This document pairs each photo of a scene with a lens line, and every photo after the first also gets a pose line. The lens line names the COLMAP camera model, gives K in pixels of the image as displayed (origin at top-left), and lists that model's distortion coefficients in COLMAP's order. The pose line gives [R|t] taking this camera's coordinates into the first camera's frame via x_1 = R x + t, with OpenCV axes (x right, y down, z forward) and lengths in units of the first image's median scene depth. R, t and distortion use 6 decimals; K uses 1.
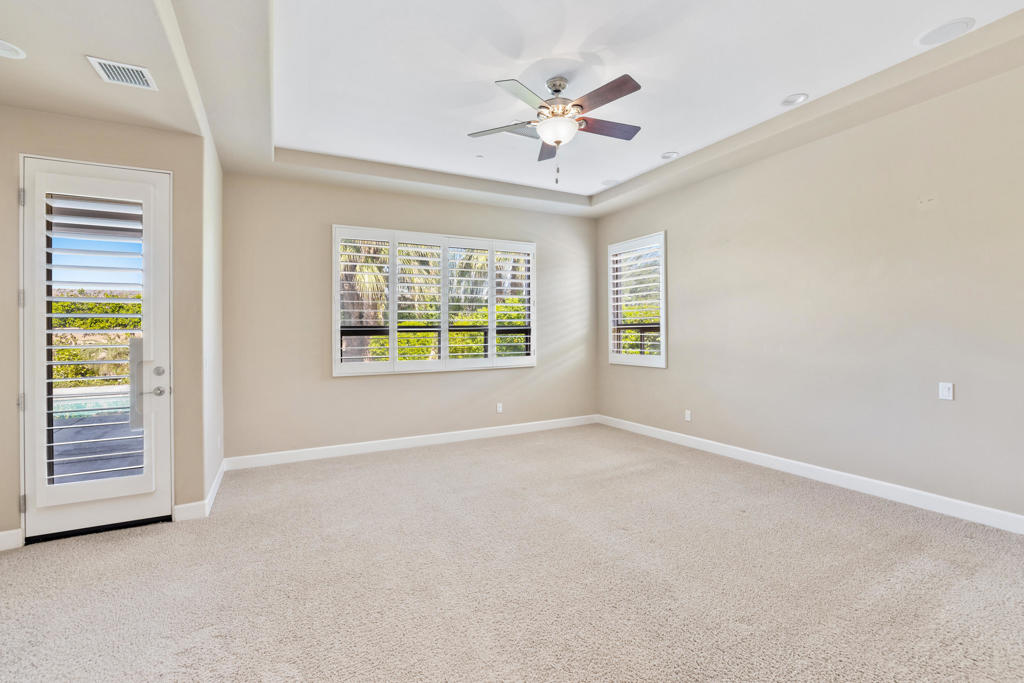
lens RADIAL K [[444.1, 0, 507.9], [0, 444.1, 336.2], [0, 0, 1]] dist [-0.019006, 0.010637]
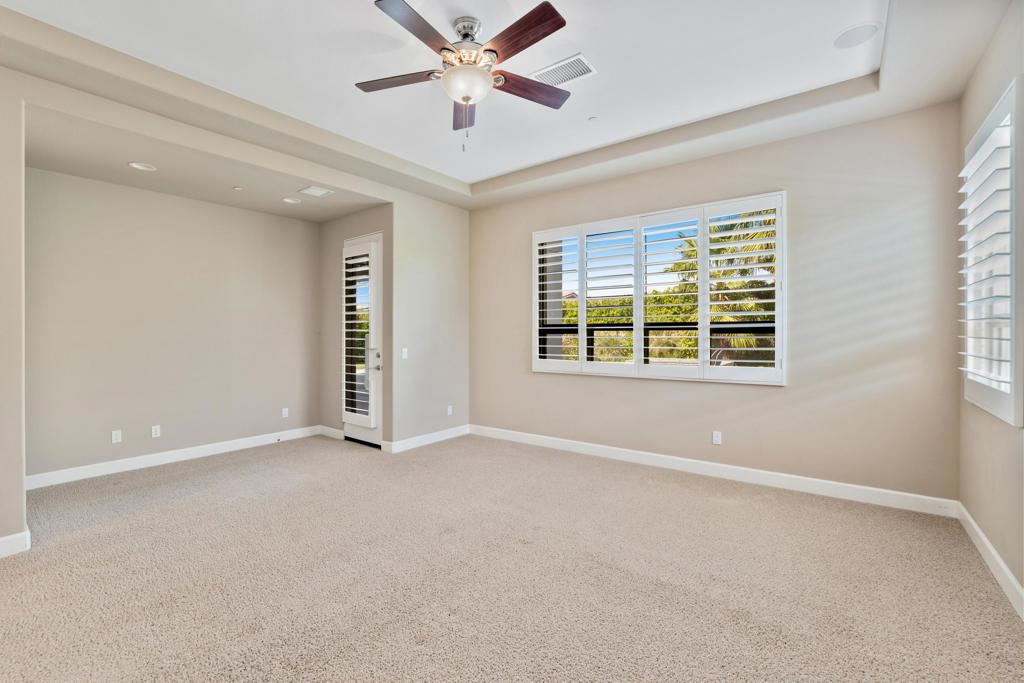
lens RADIAL K [[444.1, 0, 507.9], [0, 444.1, 336.2], [0, 0, 1]] dist [-0.019006, 0.010637]
pose [[0.434296, 0.013101, -0.900675, 0.564761], [-0.008038, 0.999911, 0.010669, -0.007468], [0.900734, 0.002606, 0.434362, 0.459601]]
